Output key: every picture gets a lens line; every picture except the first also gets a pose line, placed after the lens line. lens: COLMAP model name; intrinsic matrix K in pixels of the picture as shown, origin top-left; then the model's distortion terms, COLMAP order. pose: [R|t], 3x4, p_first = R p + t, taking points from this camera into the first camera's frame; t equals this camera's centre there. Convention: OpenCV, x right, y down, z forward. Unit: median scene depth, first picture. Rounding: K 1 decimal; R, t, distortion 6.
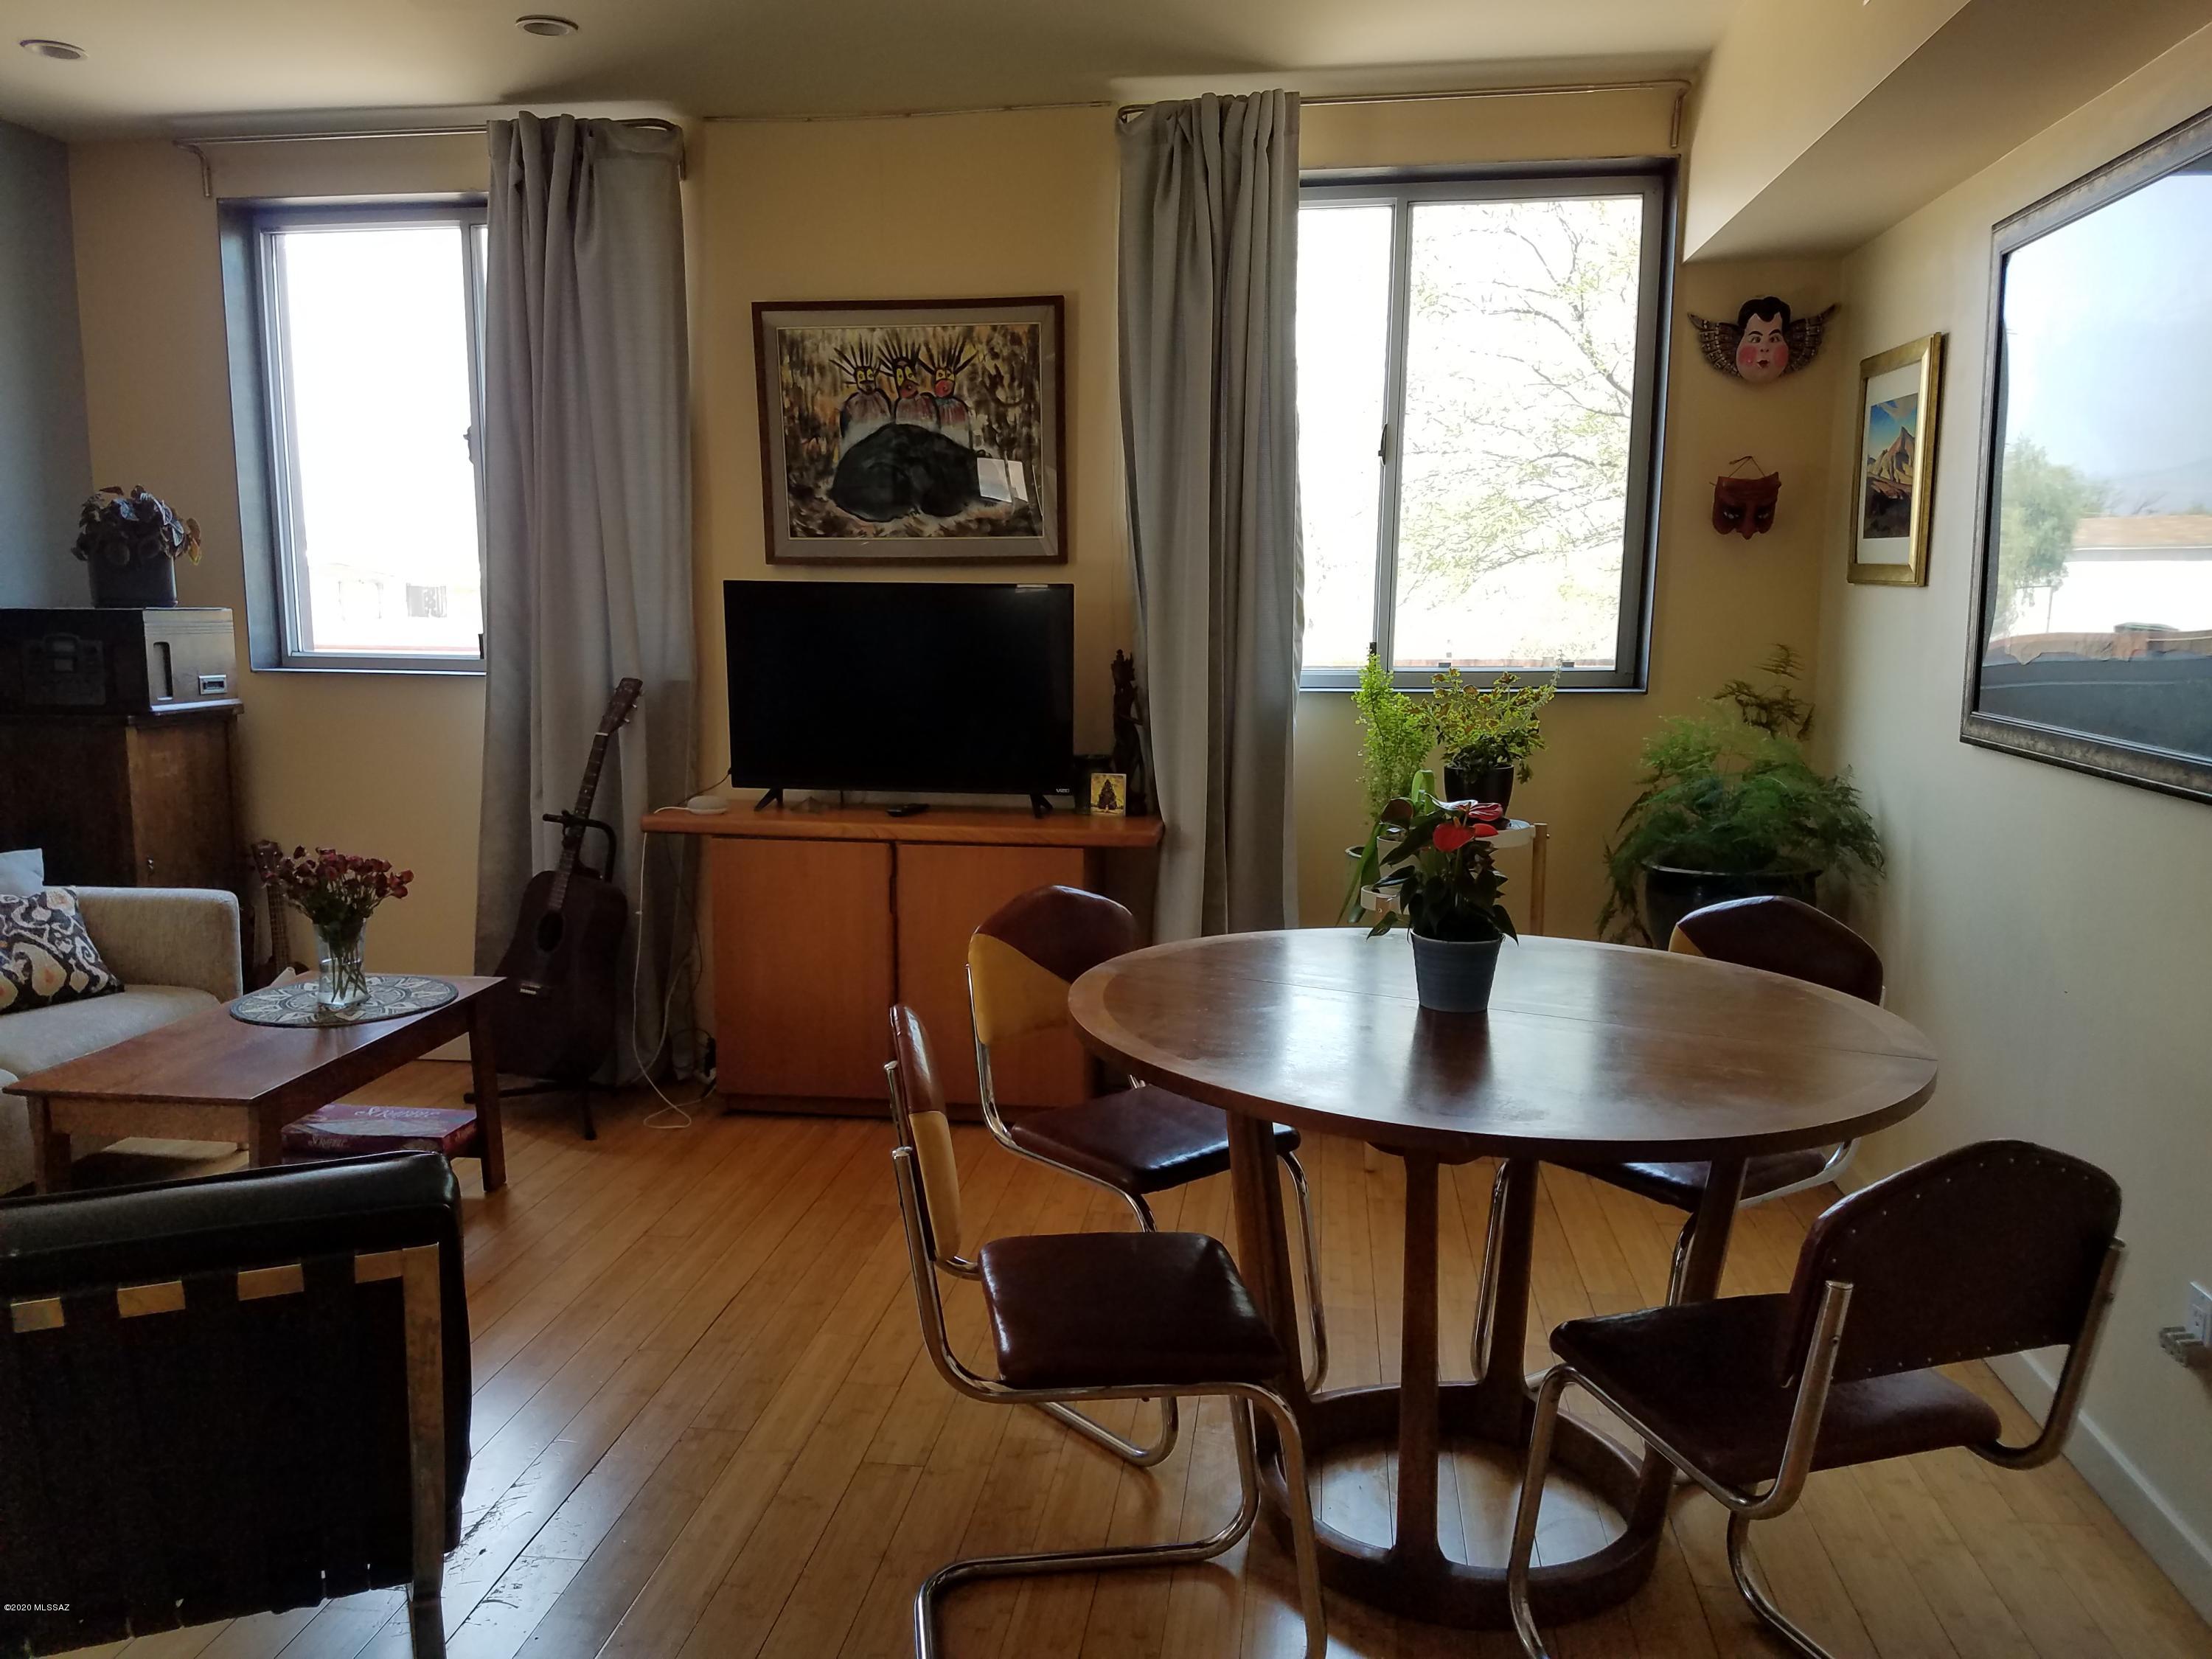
lens RADIAL K [[1697.0, 0, 1090.3], [0, 1697.0, 857.3], [0, 0, 1]] dist [0.164848, -0.248254]
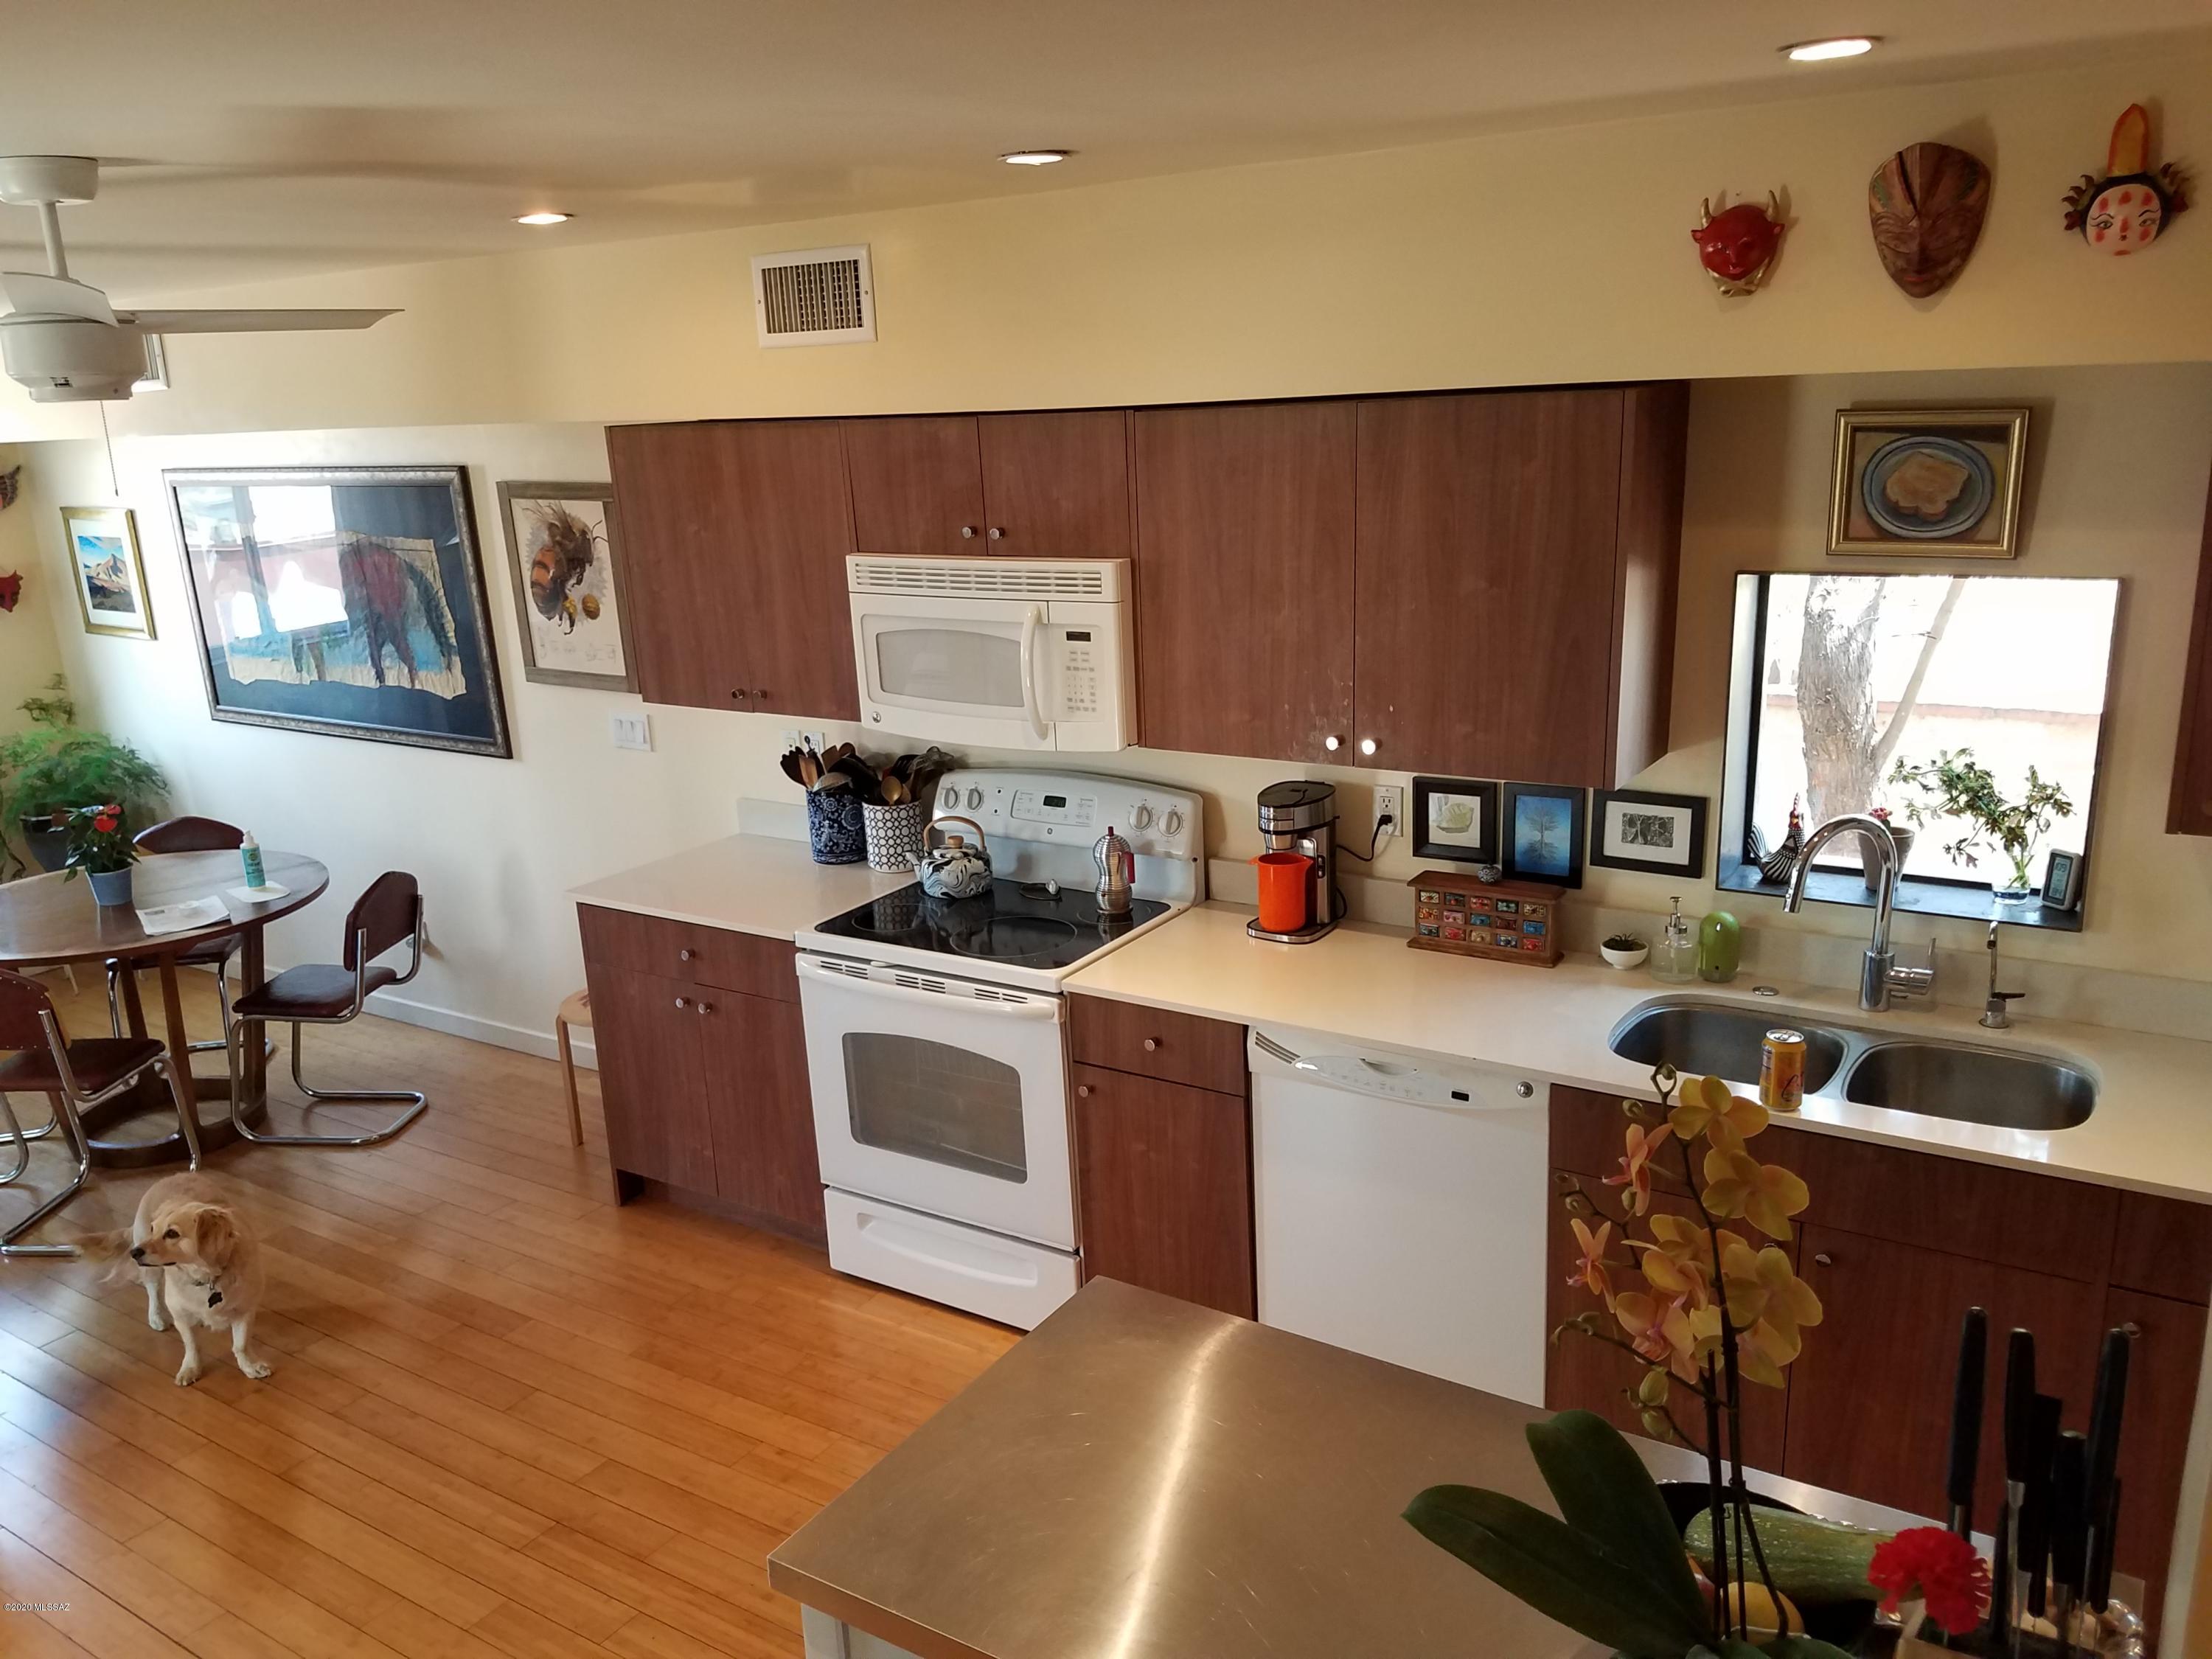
lens RADIAL K [[1697.0, 0, 1090.3], [0, 1697.0, 857.3], [0, 0, 1]] dist [0.164848, -0.248254]
pose [[0.428204, -0.261416, 0.865045, -0.632459], [0.182820, 0.962511, 0.200373, -0.099253], [-0.884996, 0.072347, 0.459944, -0.604529]]
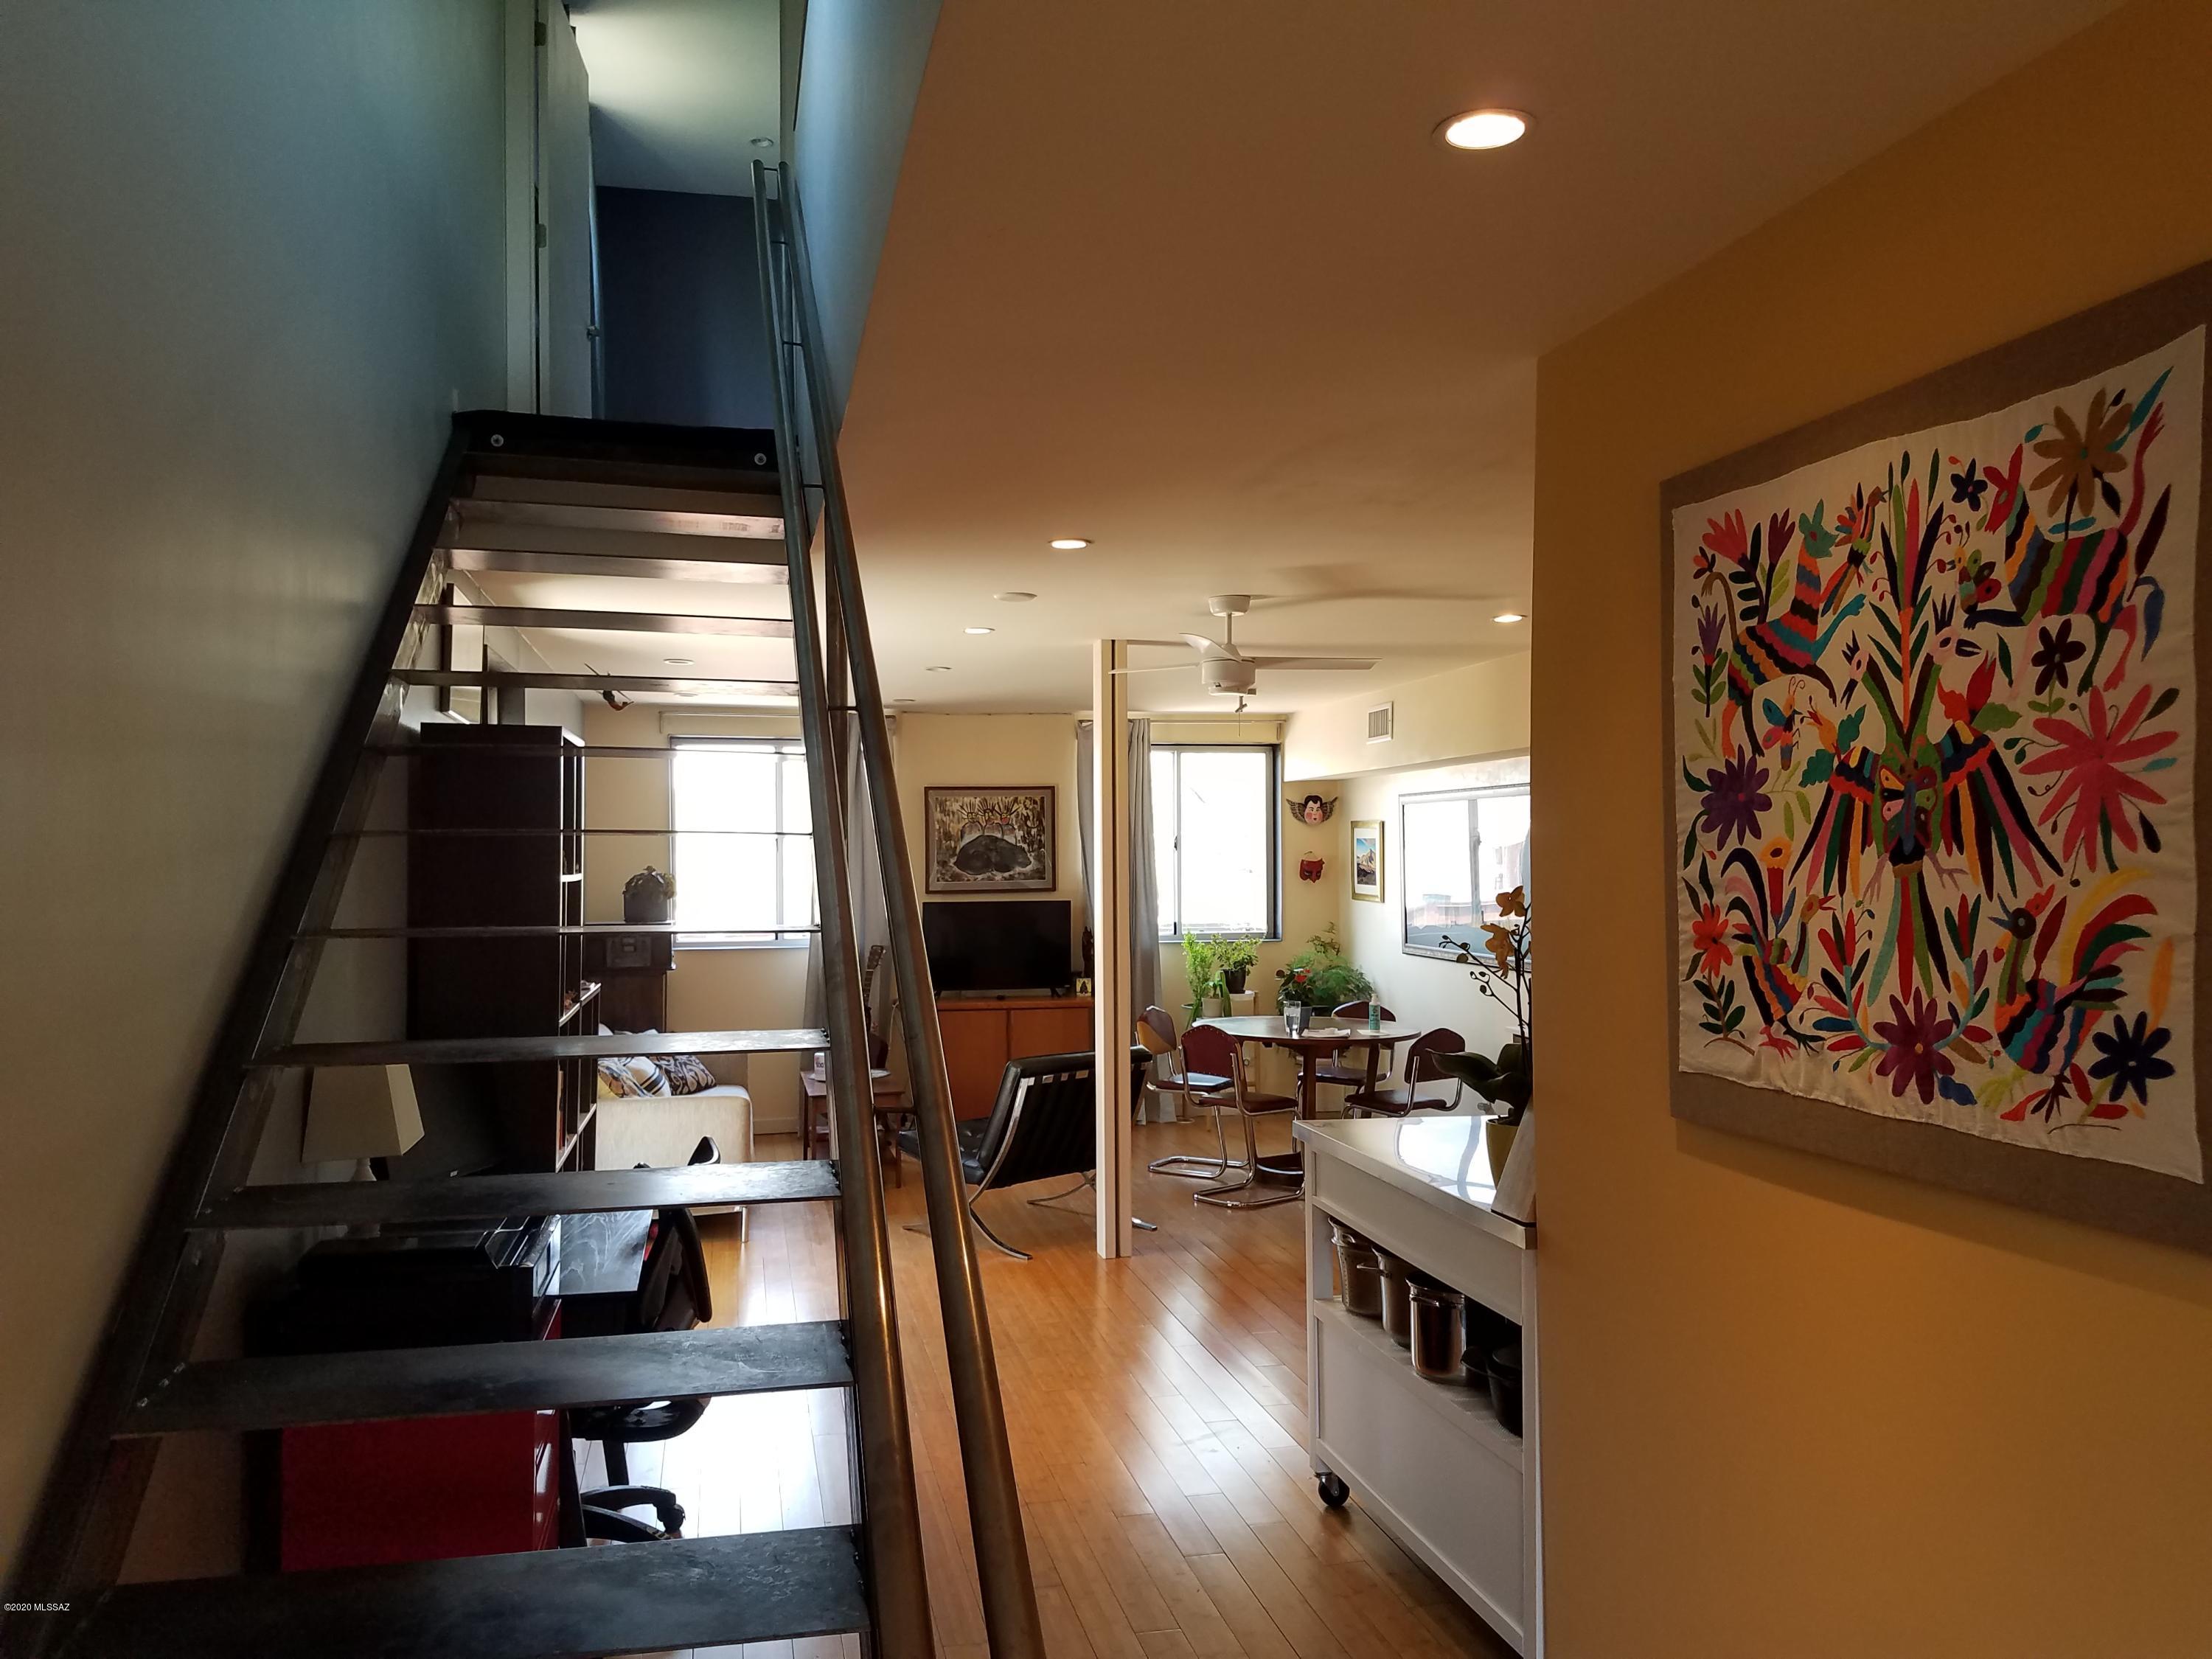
lens RADIAL K [[1707.7, 0, 1106.0], [0, 1707.7, 829.5], [0, 0, 1]] dist [0.473667, -0.250981]
pose [[0.938665, -0.001352, 0.344827, -0.790328], [0.061051, 0.984846, -0.162327, 0.137976], [-0.339382, 0.173423, 0.924524, -1.278791]]
